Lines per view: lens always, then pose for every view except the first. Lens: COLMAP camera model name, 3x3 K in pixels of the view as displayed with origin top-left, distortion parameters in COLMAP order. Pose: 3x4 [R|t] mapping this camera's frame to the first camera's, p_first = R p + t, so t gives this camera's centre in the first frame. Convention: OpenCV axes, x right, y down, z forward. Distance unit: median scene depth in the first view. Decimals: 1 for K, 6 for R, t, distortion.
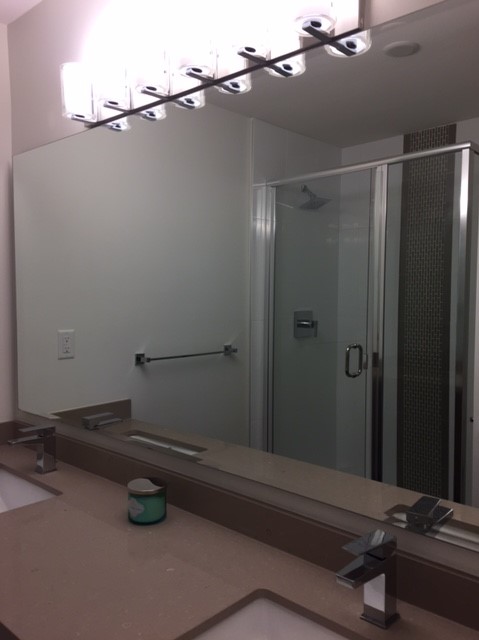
lens RADIAL K [[544.6, 0, 241.5], [0, 544.6, 318.3], [0, 0, 1]] dist [0.073955, -0.075103]
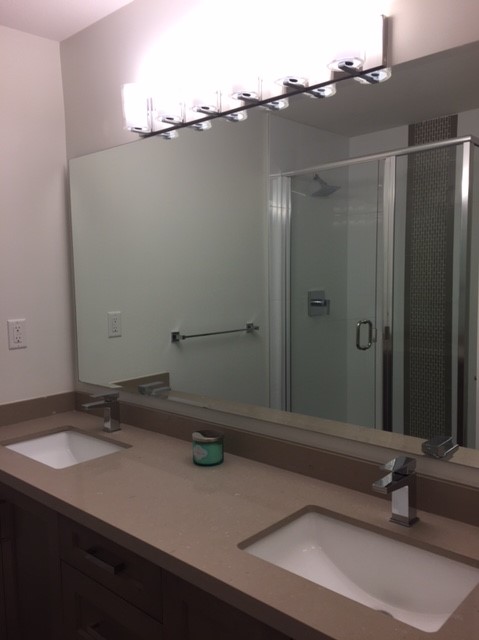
lens RADIAL K [[548.6, 0, 239.5], [0, 548.6, 320.0], [0, 0, 1]] dist [0.093400, -0.081004]
pose [[0.999785, -0.020754, -0.000129, -0.053846], [0.020744, 0.999112, 0.036660, 0.001491], [-0.000632, -0.036655, 0.999328, -0.126792]]
